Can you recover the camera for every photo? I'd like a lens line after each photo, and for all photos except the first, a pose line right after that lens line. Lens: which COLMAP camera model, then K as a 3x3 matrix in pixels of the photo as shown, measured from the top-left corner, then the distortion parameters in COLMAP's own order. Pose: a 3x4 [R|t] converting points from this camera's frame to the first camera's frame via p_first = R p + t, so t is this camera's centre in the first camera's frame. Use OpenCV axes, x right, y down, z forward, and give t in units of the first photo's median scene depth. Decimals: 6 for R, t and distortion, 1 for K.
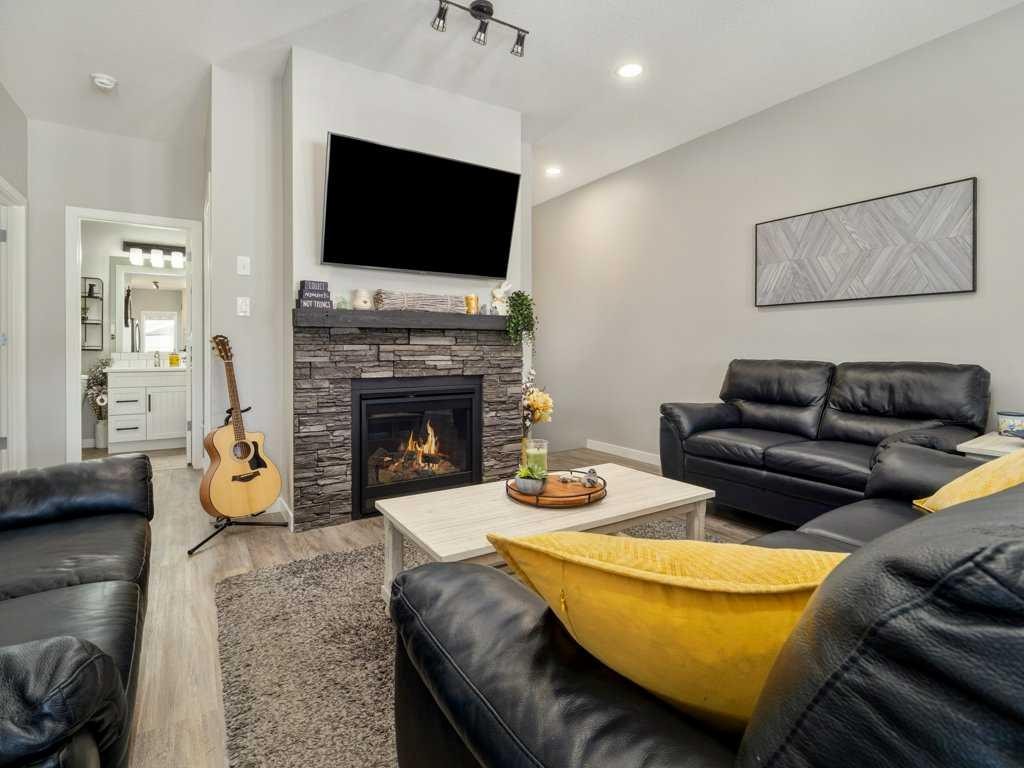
lens RADIAL K [[499.3, 0, 497.0], [0, 499.3, 350.4], [0, 0, 1]] dist [-0.003911, -0.003083]
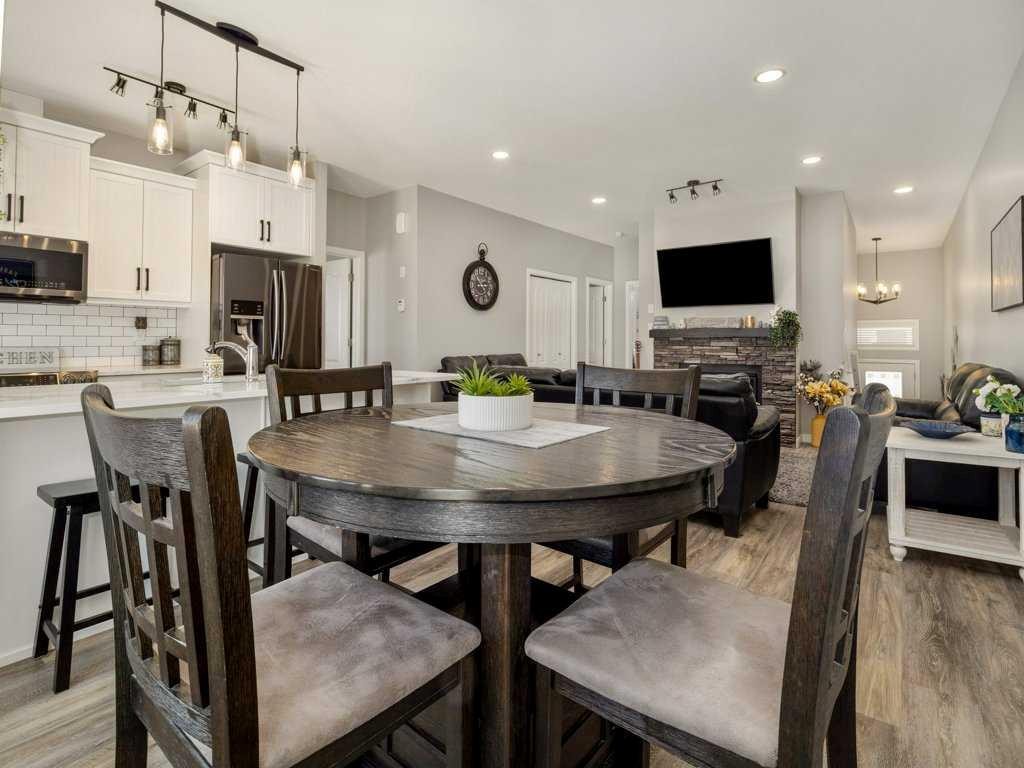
lens RADIAL K [[499.3, 0, 507.1], [0, 499.3, 341.2], [0, 0, 1]] dist [-0.003911, -0.003083]
pose [[0.345909, 0.004088, -0.938259, 1.265809], [-0.005209, 0.999983, 0.002436, -0.029791], [0.938254, 0.004045, 0.345924, -0.325076]]
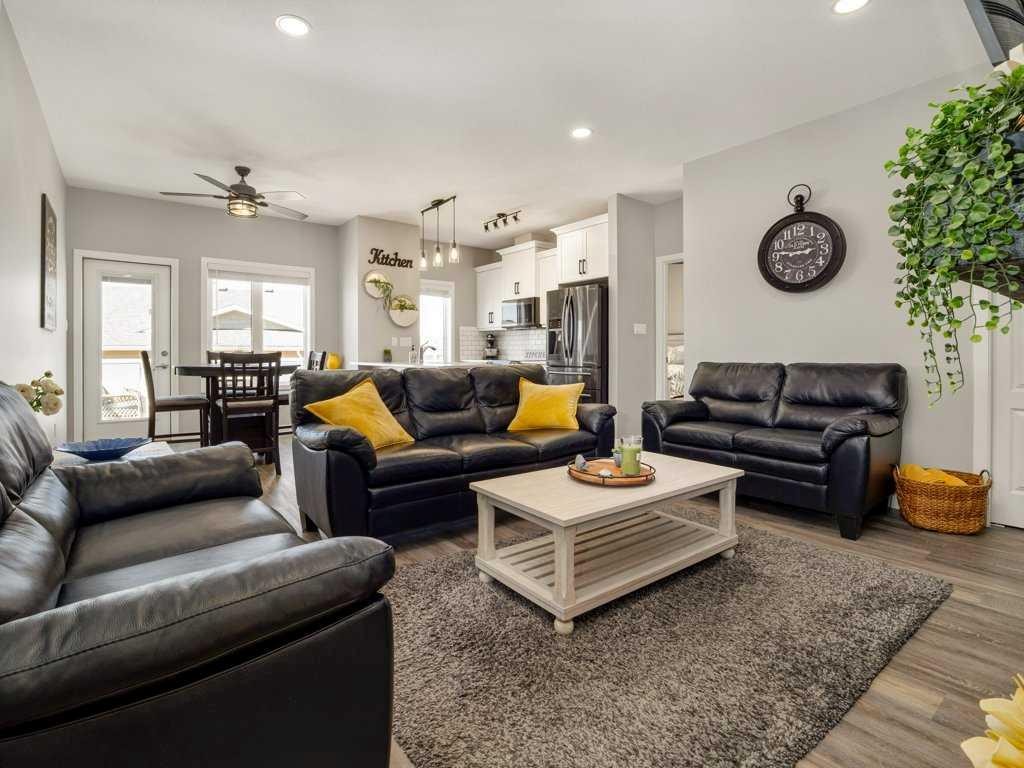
lens RADIAL K [[499.3, 0, 500.9], [0, 499.3, 350.7], [0, 0, 1]] dist [-0.003911, -0.003083]
pose [[-0.995385, 0.001792, -0.095940, 0.299185], [0.001914, 0.999997, -0.001181, -0.003533], [0.095938, -0.001359, -0.995386, 1.306152]]
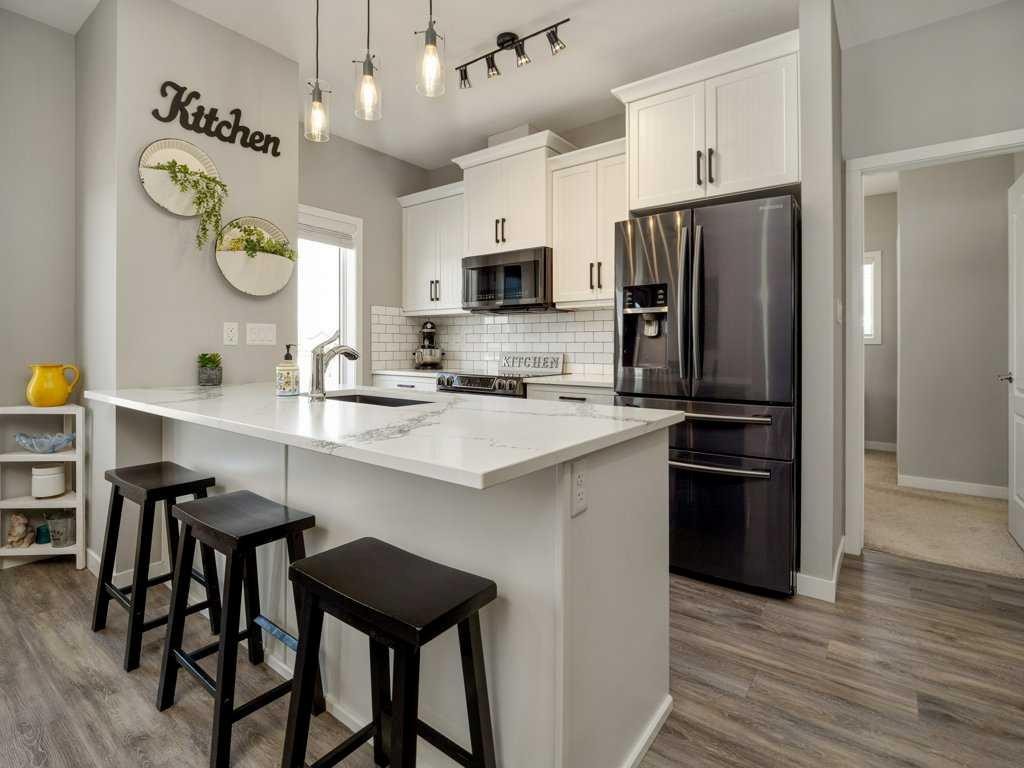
lens RADIAL K [[499.3, 0, 497.4], [0, 499.3, 347.6], [0, 0, 1]] dist [-0.003911, -0.003083]
pose [[-0.936963, -0.003456, -0.349412, 0.412371], [-0.004519, 0.999987, 0.002228, -0.023731], [0.349400, 0.003666, -0.936967, 0.152885]]
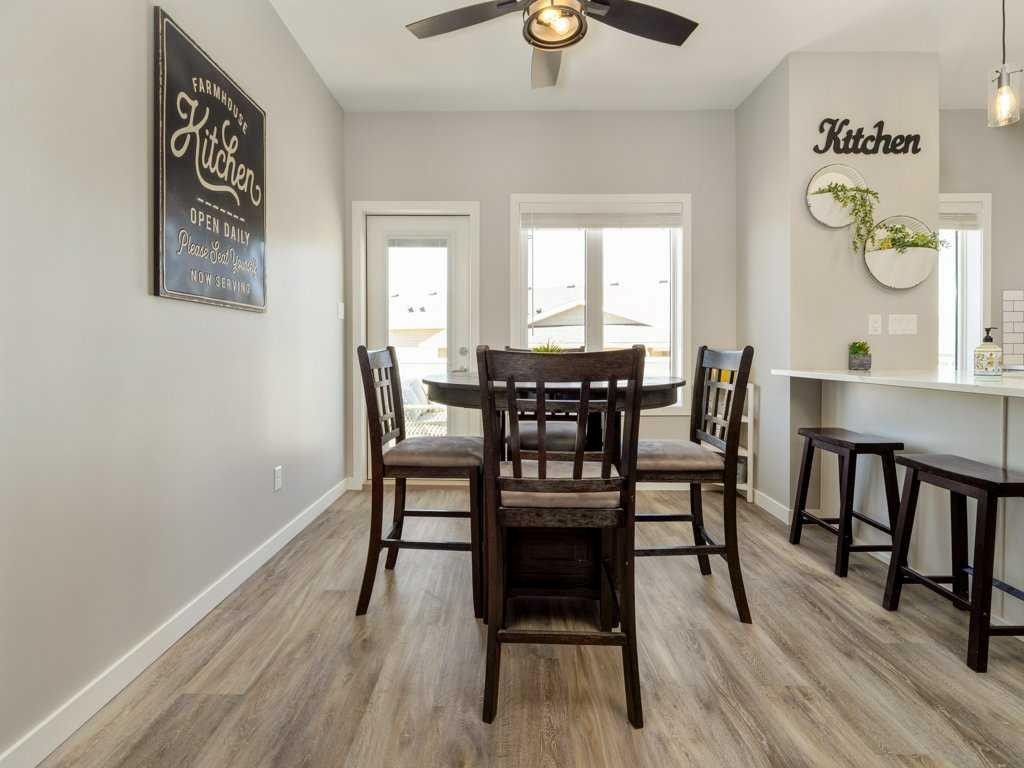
lens RADIAL K [[499.3, 0, 505.6], [0, 499.3, 358.1], [0, 0, 1]] dist [-0.003911, -0.003083]
pose [[-0.850344, -0.003665, 0.526214, 0.627680], [0.004817, 0.999880, 0.014748, 0.001340], [-0.526205, 0.015076, -0.850224, 0.363937]]
